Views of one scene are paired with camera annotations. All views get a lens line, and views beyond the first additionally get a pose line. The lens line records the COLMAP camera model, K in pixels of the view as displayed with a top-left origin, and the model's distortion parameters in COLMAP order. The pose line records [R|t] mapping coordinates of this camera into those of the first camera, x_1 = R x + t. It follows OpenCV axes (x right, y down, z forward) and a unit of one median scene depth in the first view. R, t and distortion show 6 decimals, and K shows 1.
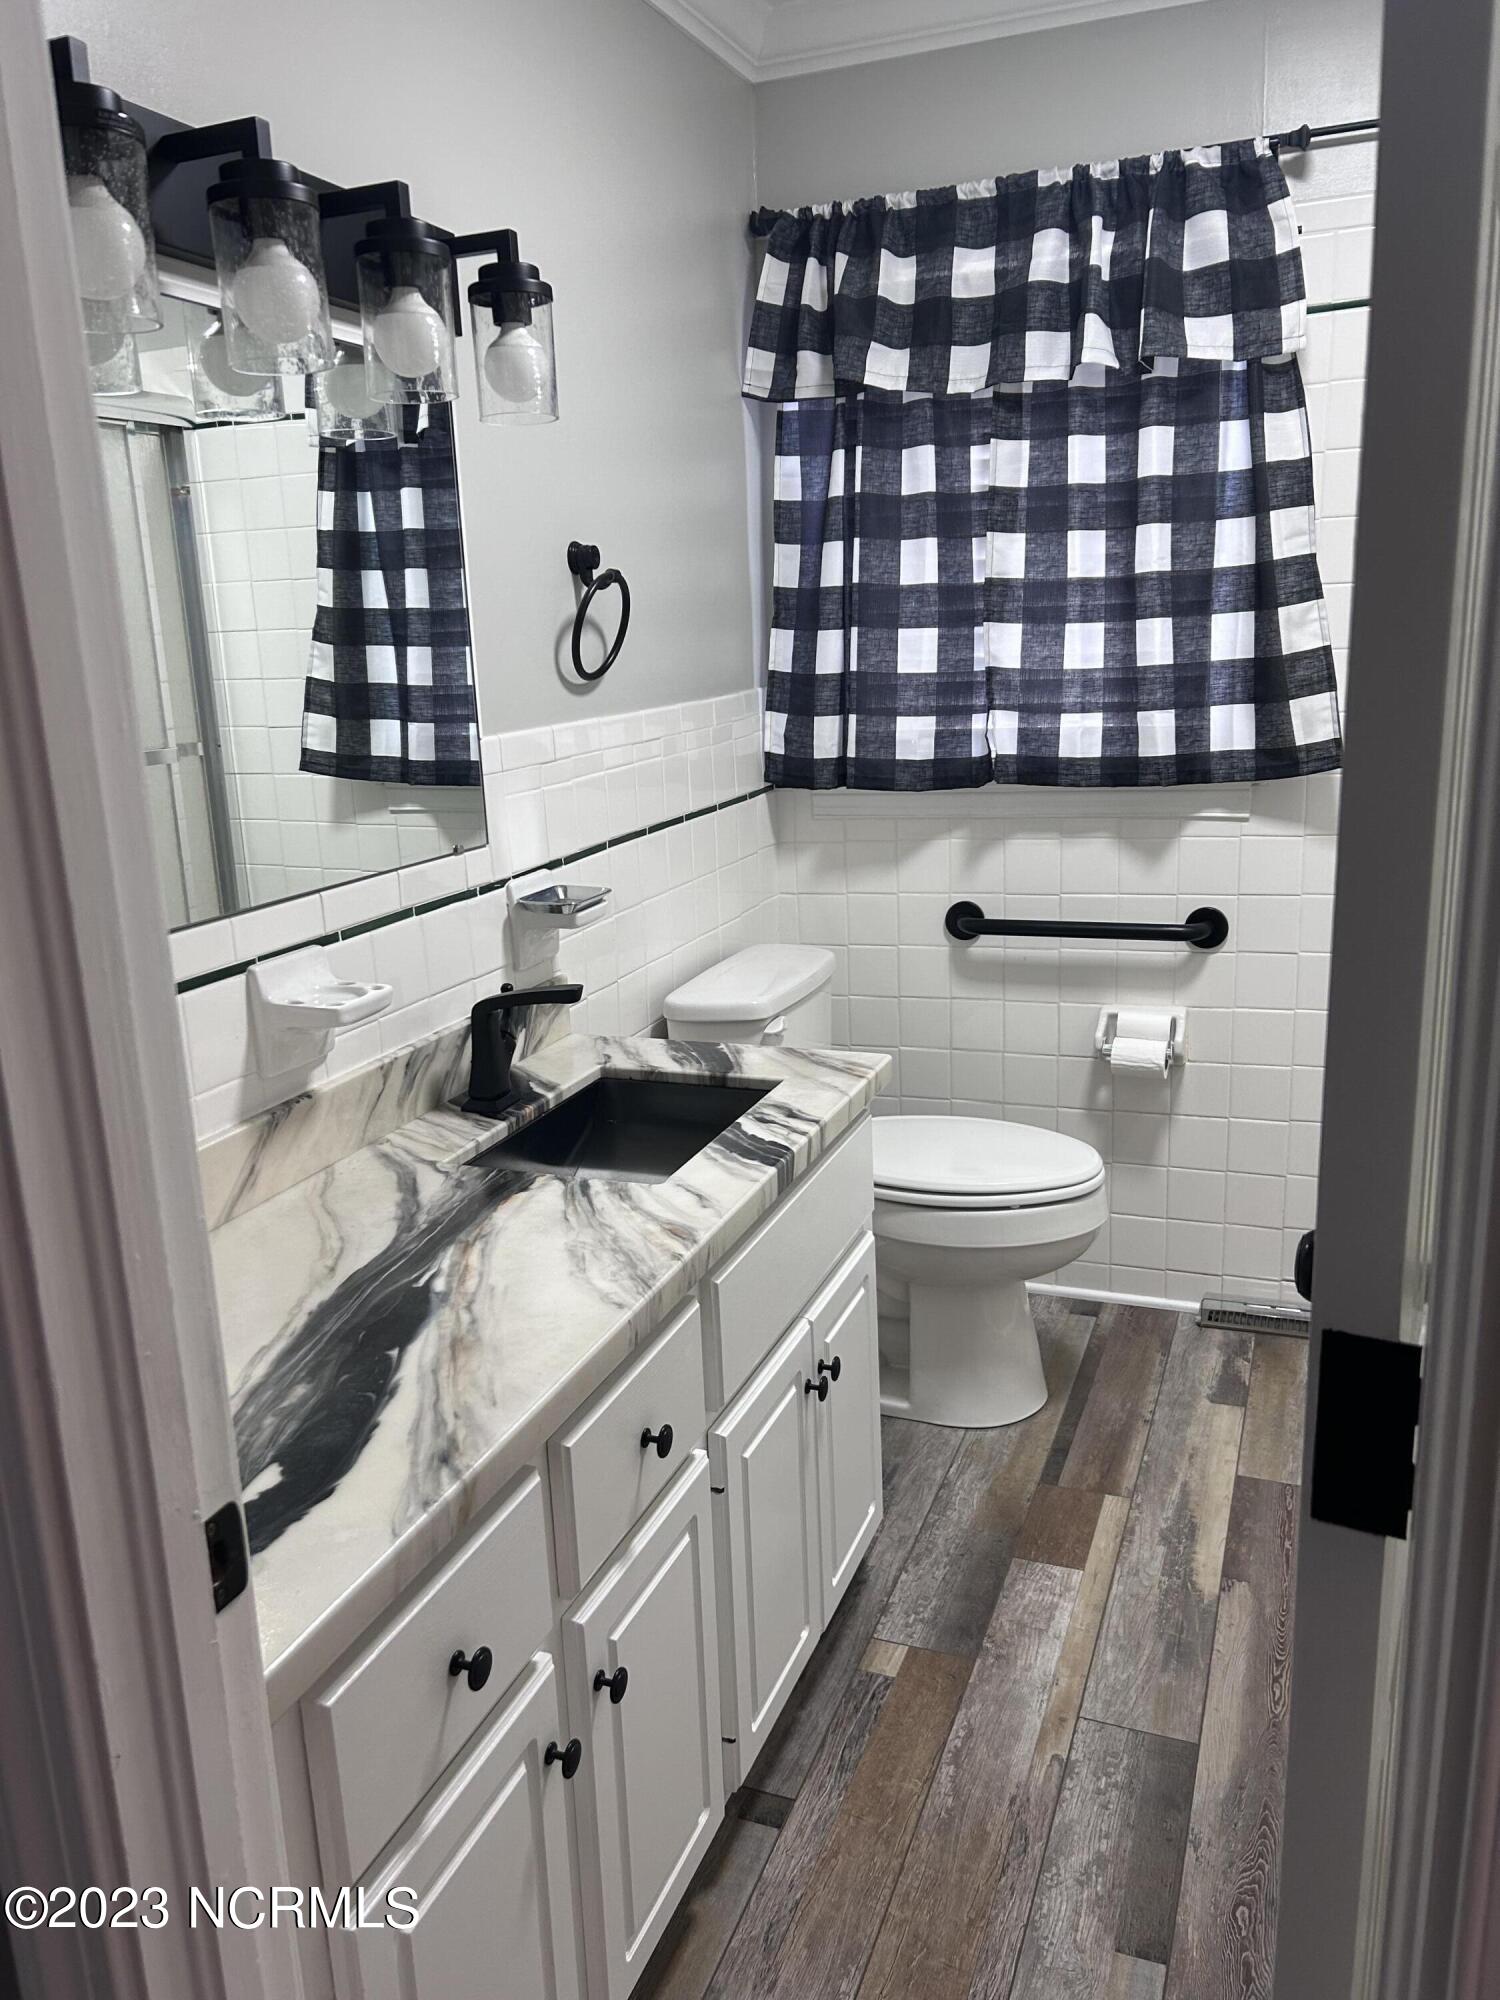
lens RADIAL K [[1502.9, 0, 740.2], [0, 1502.9, 999.7], [0, 0, 1]] dist [0.048209, -0.048265]
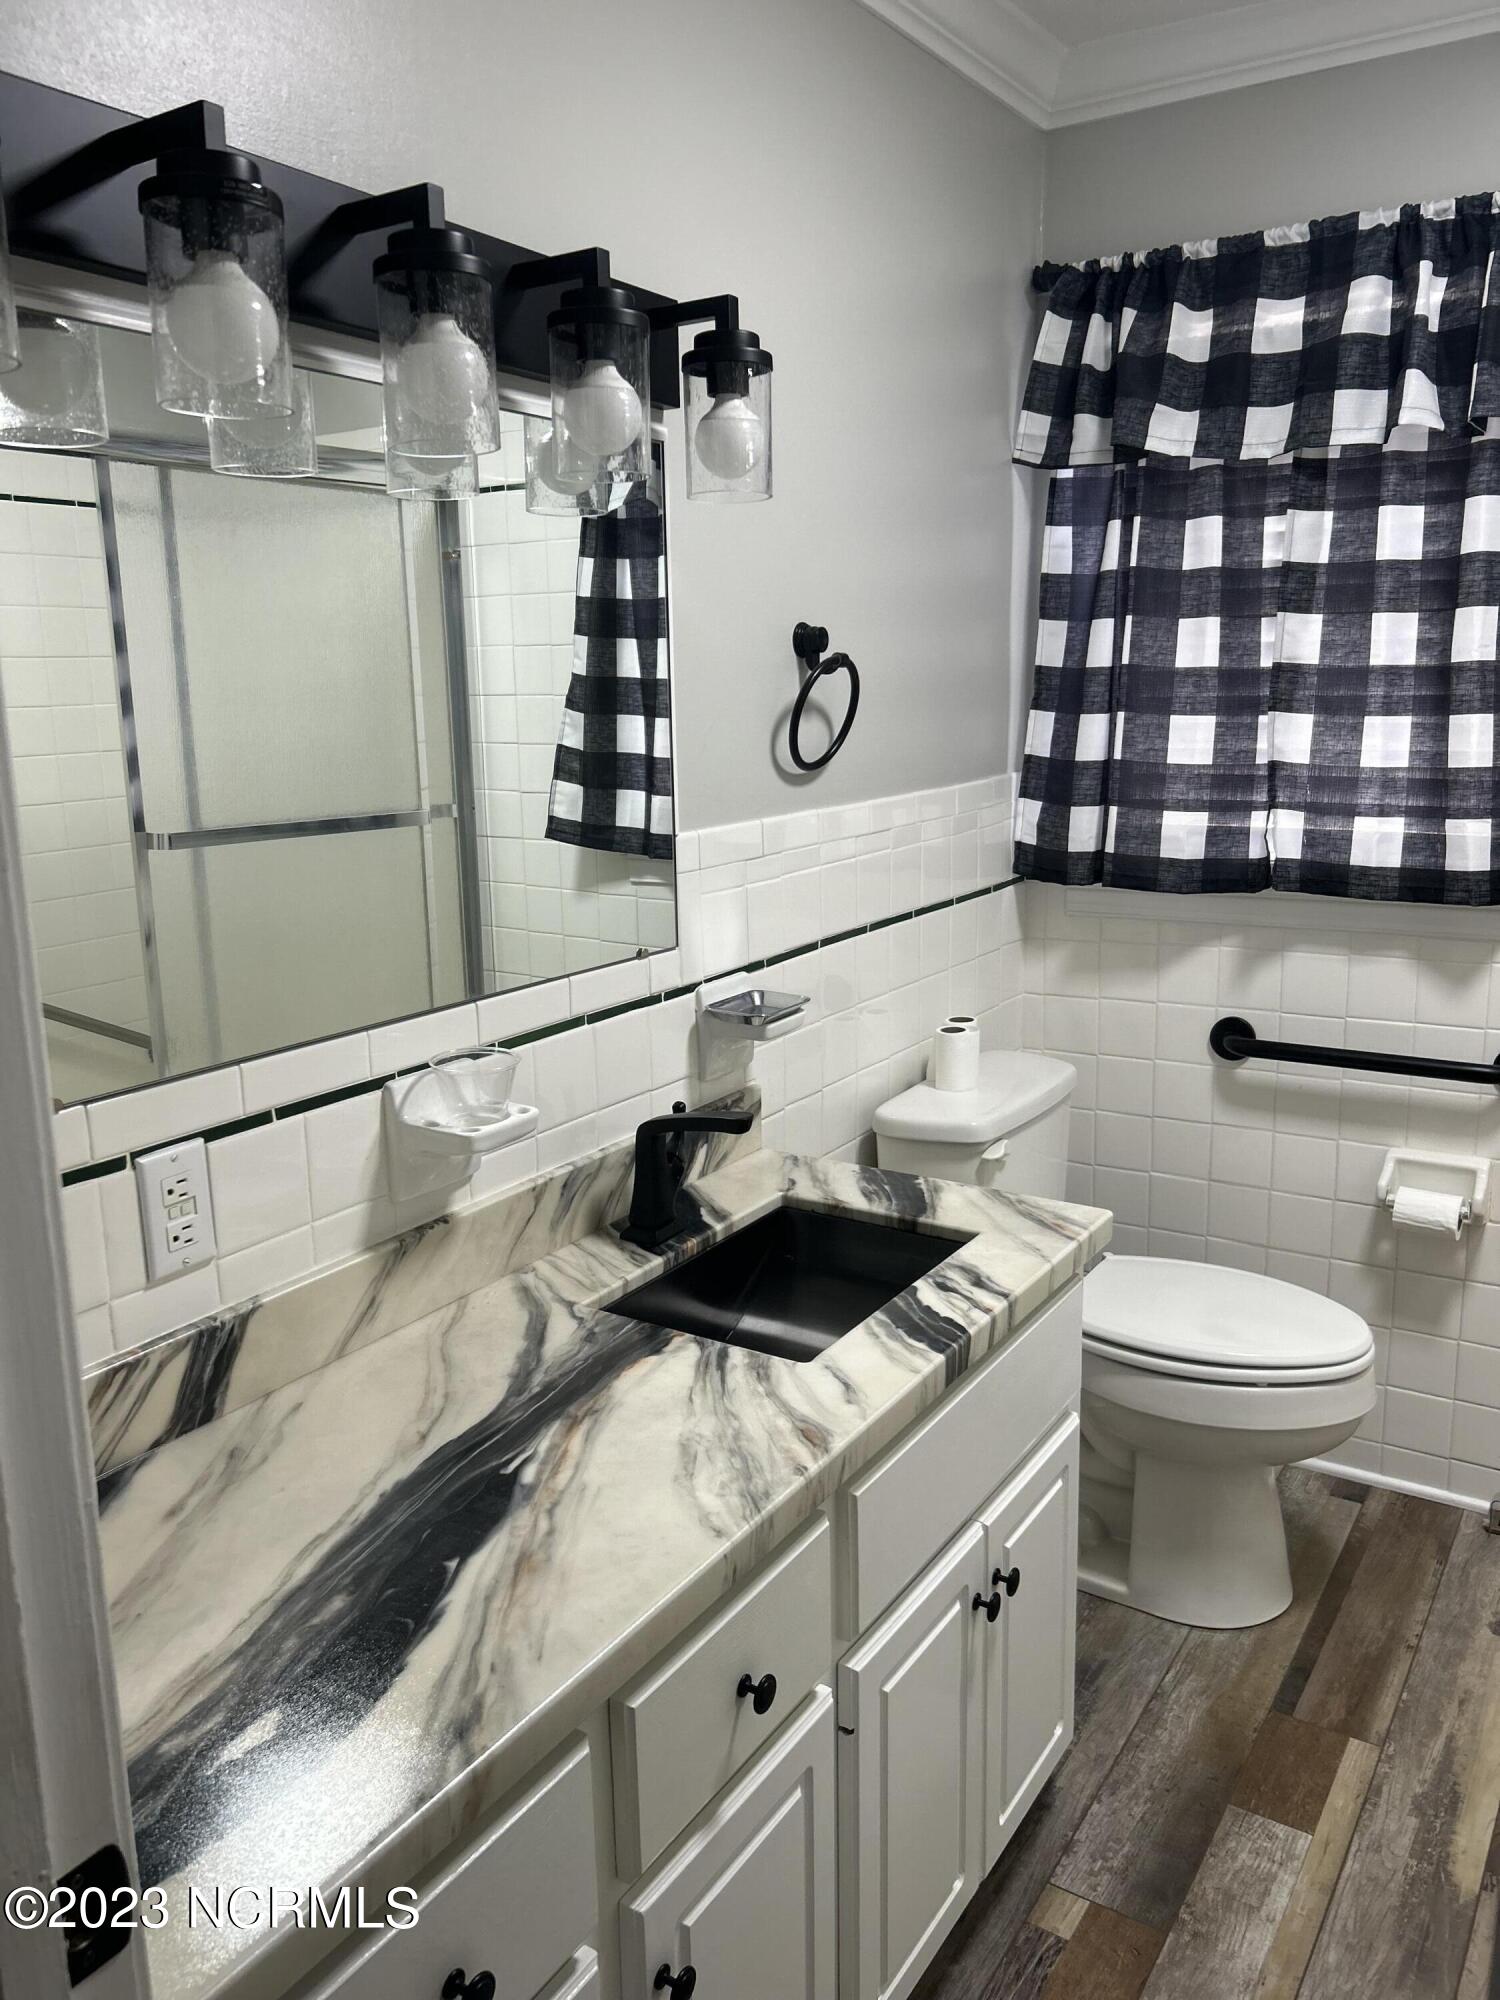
lens RADIAL K [[1502.9, 0, 758.1], [0, 1502.9, 999.9], [0, 0, 1]] dist [0.048209, -0.048265]
pose [[0.981281, 0.062286, -0.182232, 0.047070], [-0.067639, 0.997438, -0.023305, -0.047132], [0.180313, 0.035195, 0.982979, 0.089012]]
